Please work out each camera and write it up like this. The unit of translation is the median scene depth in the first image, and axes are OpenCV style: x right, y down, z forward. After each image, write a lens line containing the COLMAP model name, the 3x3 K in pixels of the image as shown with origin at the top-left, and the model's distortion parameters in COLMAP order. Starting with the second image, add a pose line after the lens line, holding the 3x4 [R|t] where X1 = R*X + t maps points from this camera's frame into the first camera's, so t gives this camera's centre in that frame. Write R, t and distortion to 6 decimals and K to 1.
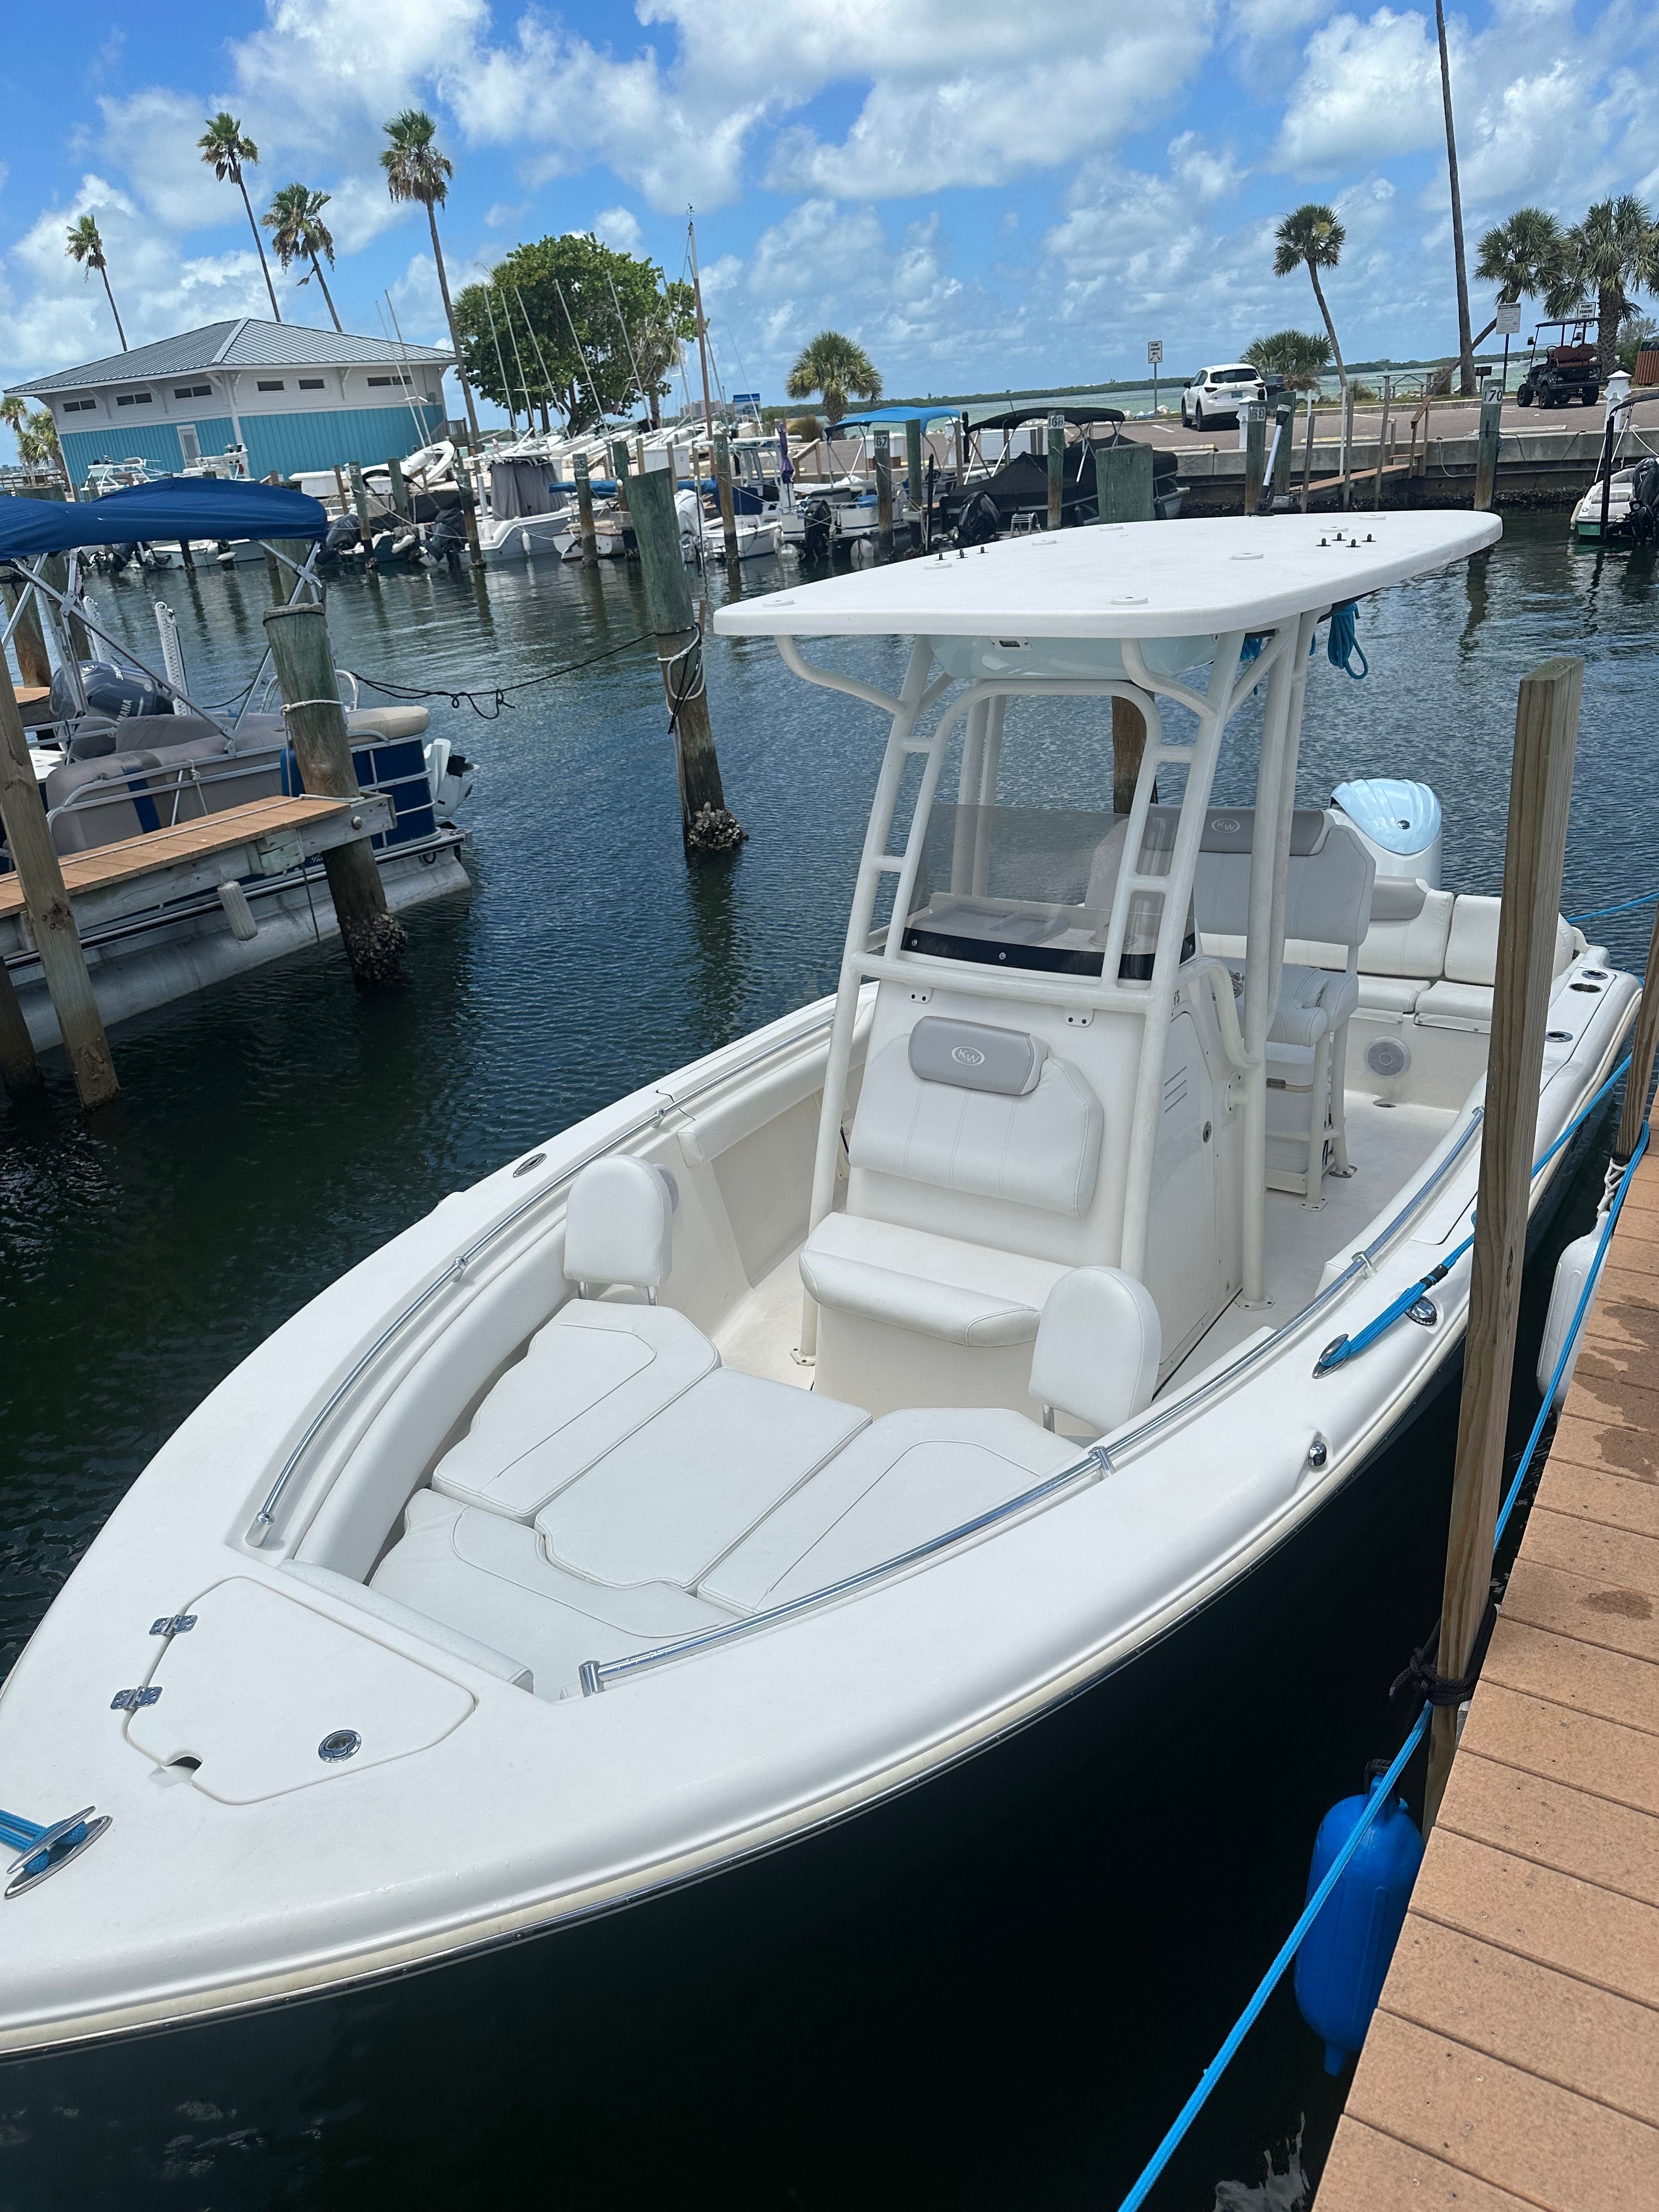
lens RADIAL K [[1667.7, 0, 835.8], [0, 1667.7, 1105.4], [0, 0, 1]] dist [-0.030201, 0.006749]
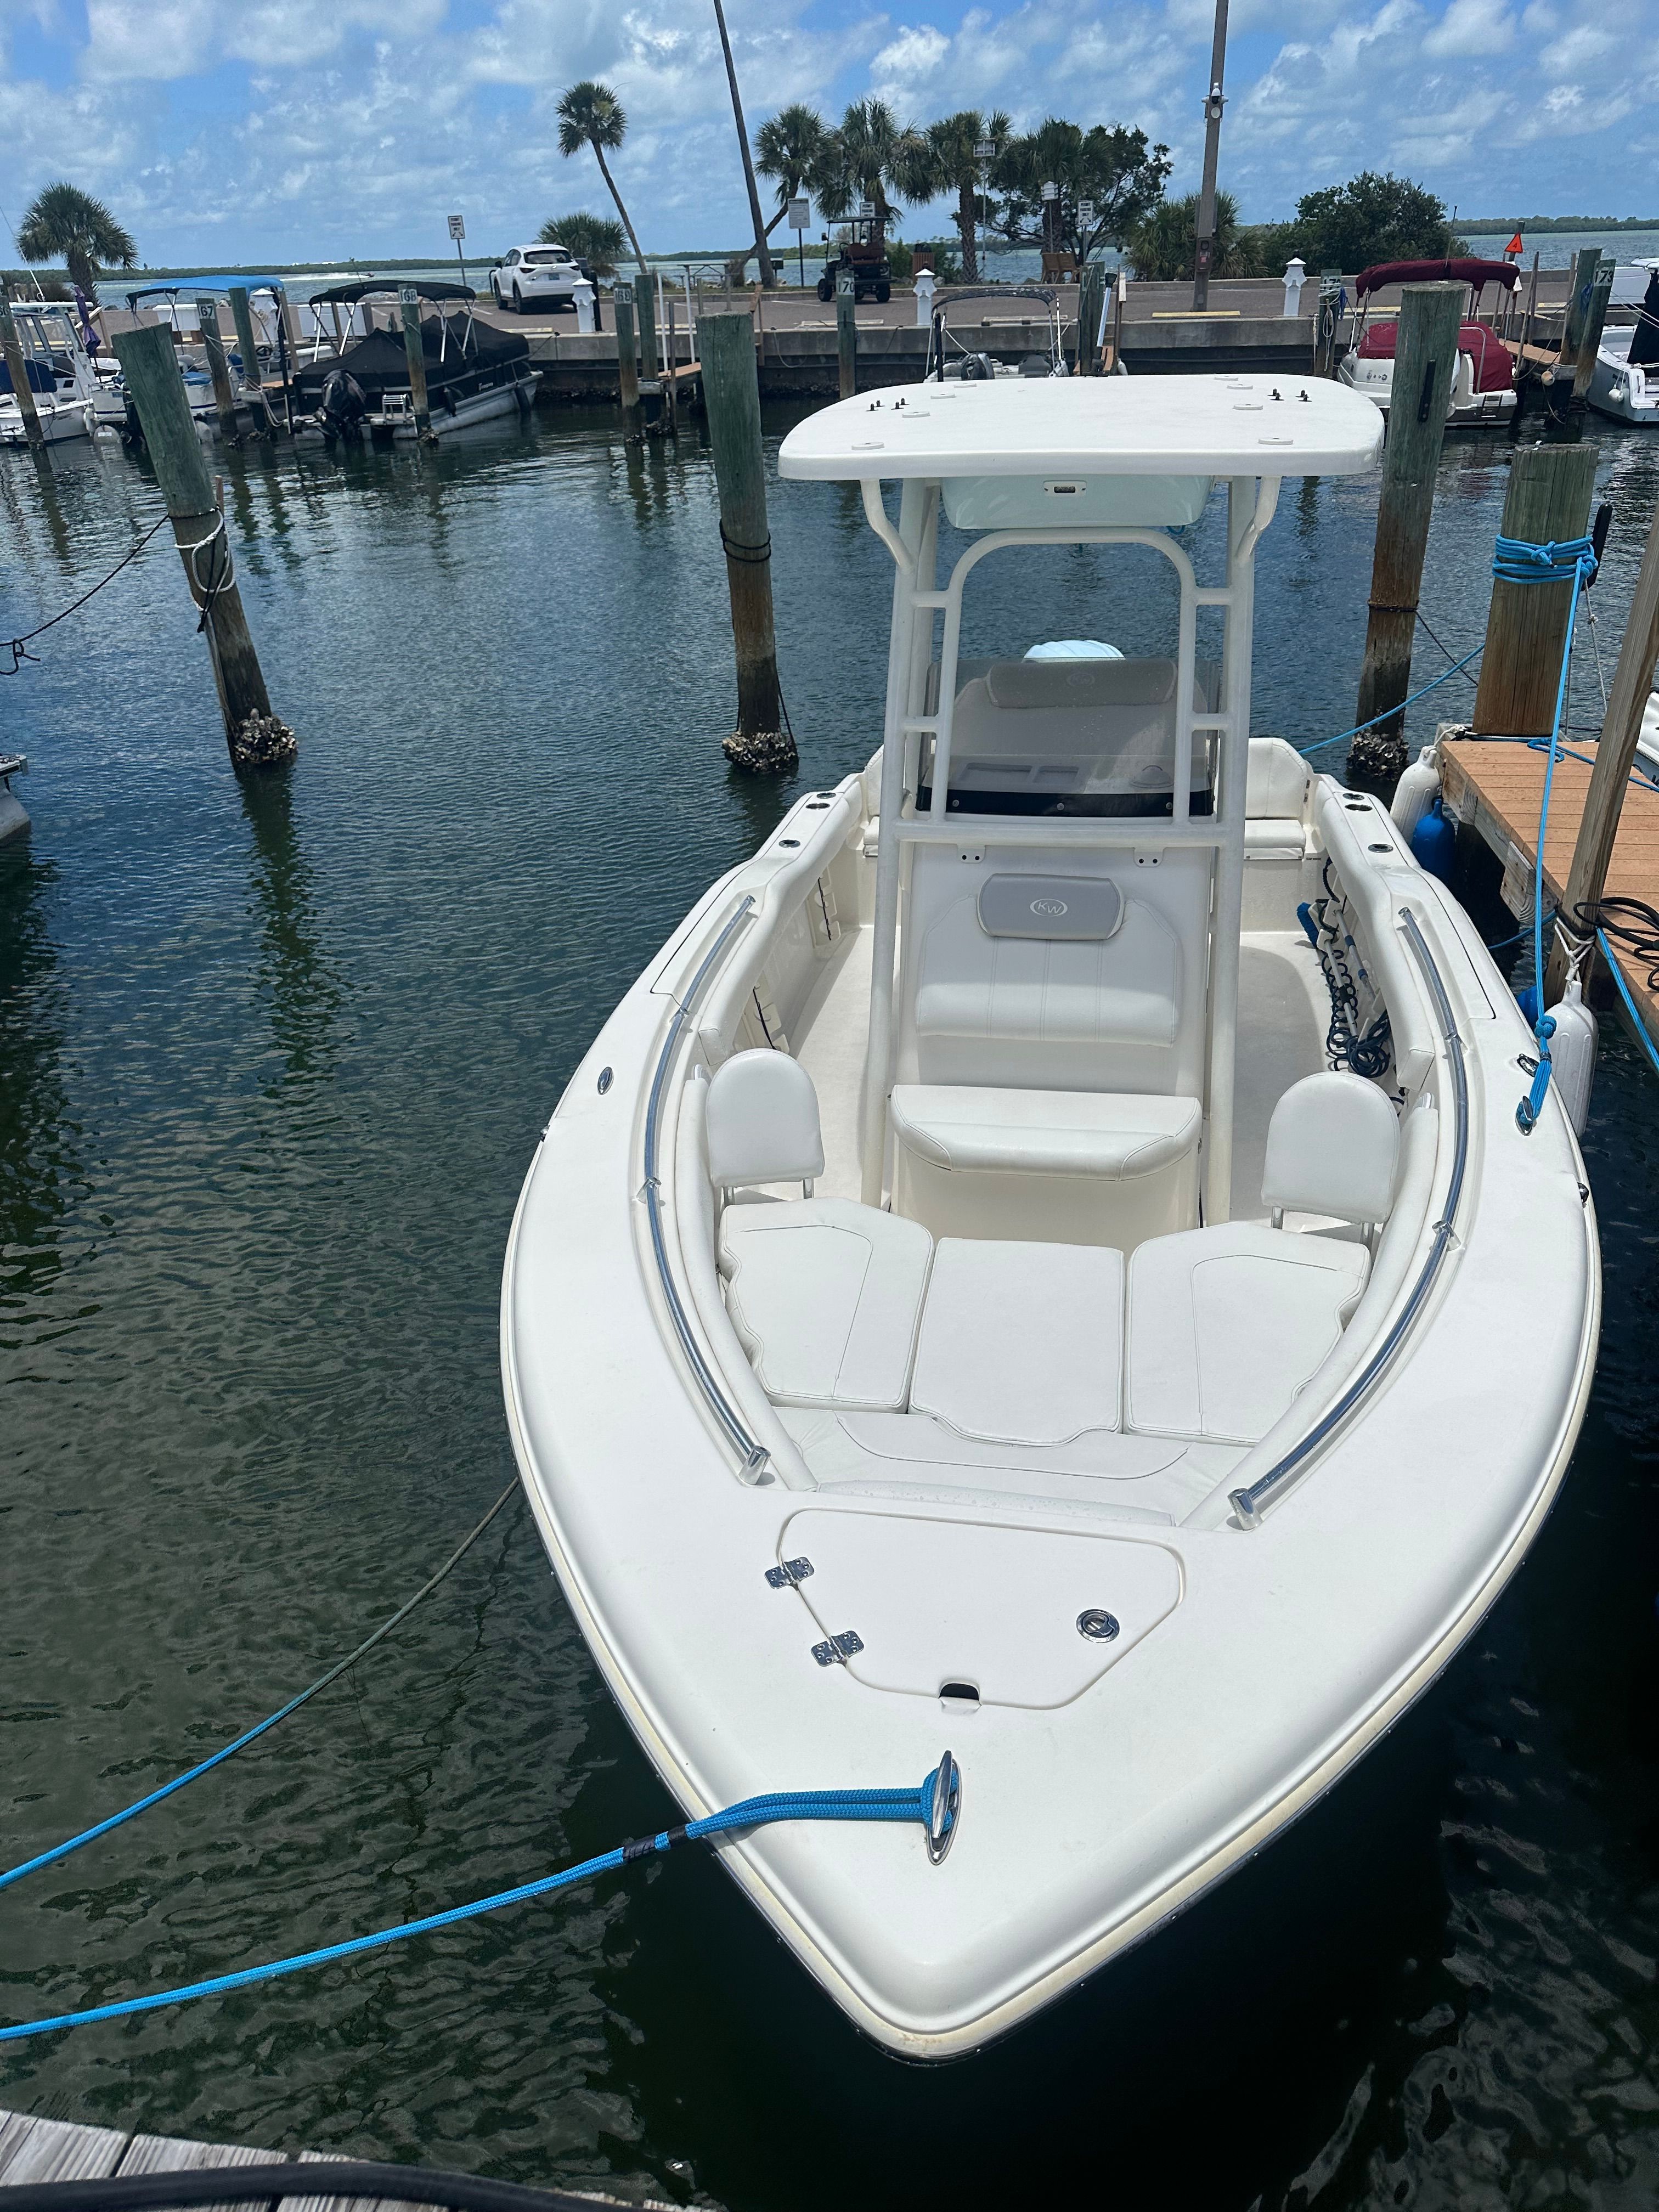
lens RADIAL K [[1679.9, 0, 828.3], [0, 1679.9, 1100.3], [0, 0, 1]] dist [-0.013530, -0.005275]
pose [[0.901216, -0.146648, 0.407805, -0.082426], [0.126645, 0.989049, 0.075788, -0.002653], [-0.414453, -0.016655, 0.909918, 0.025081]]
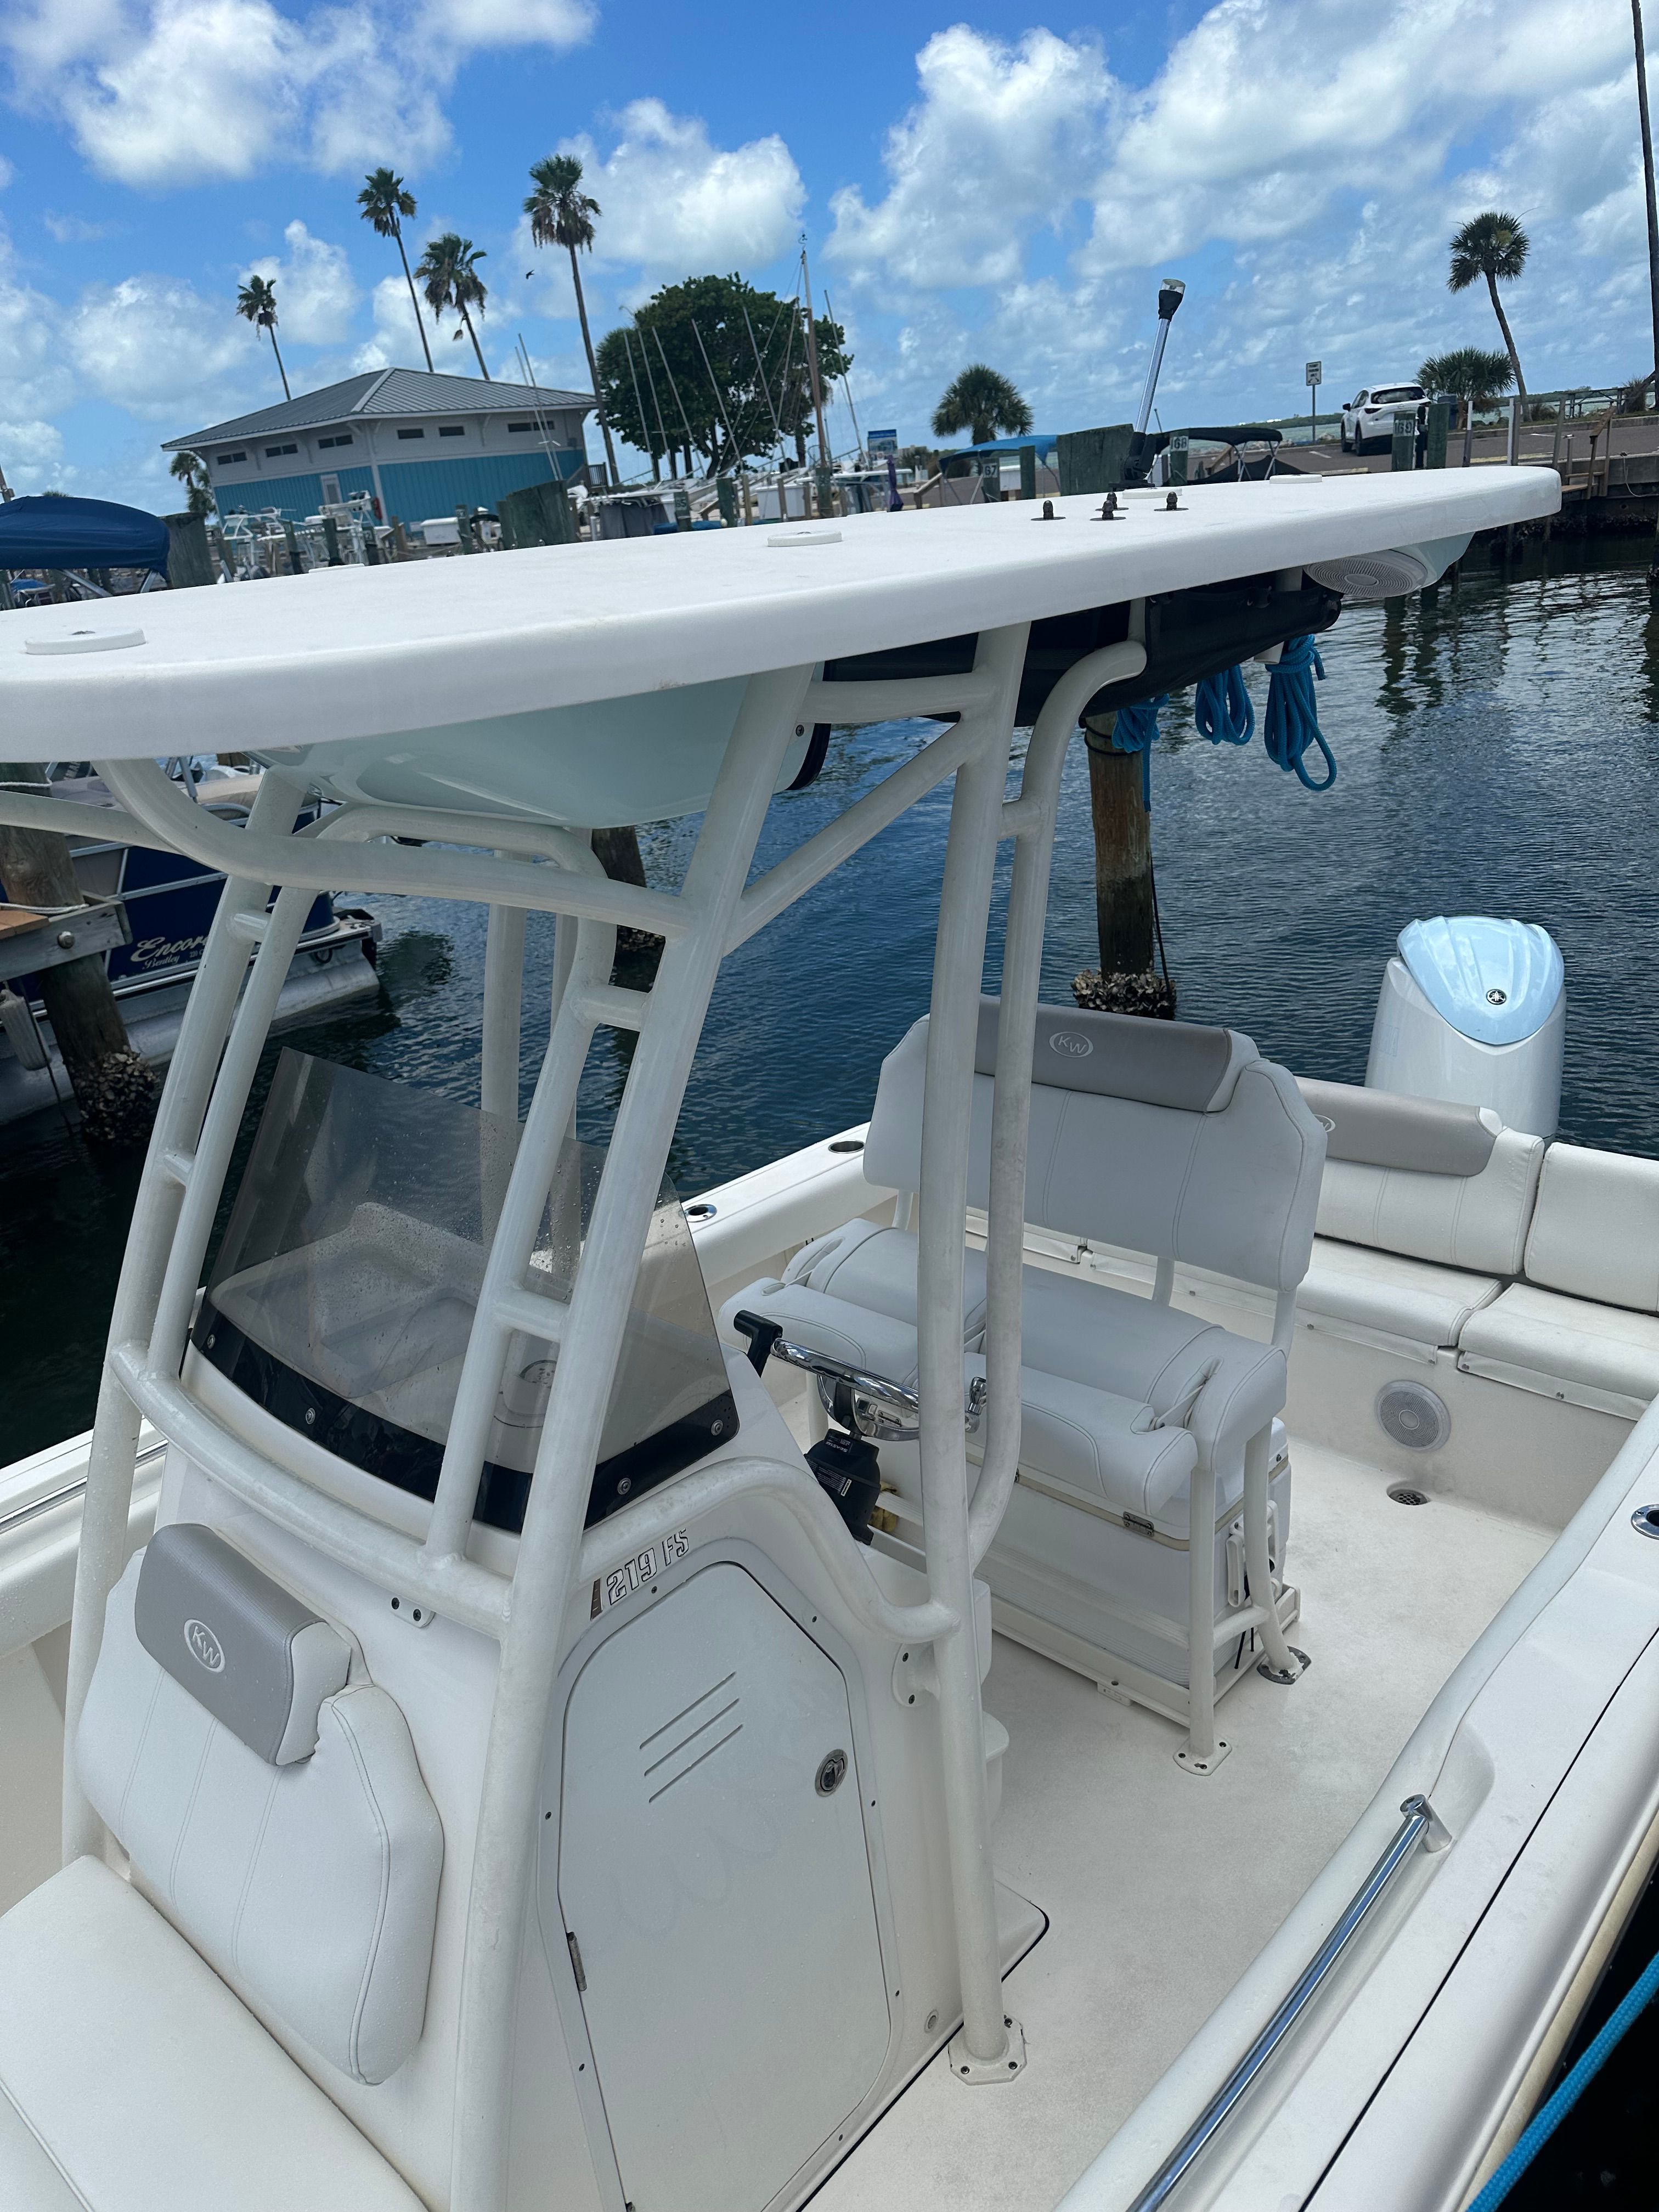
lens RADIAL K [[1587.3, 0, 827.3], [0, 1587.3, 1107.3], [0, 0, 1]] dist [-0.020044, -0.008891]
pose [[0.990951, 0.029000, -0.131054, 0.051063], [-0.030083, 0.999528, -0.006292, -0.030420], [0.130809, 0.010177, 0.991355, 0.094713]]
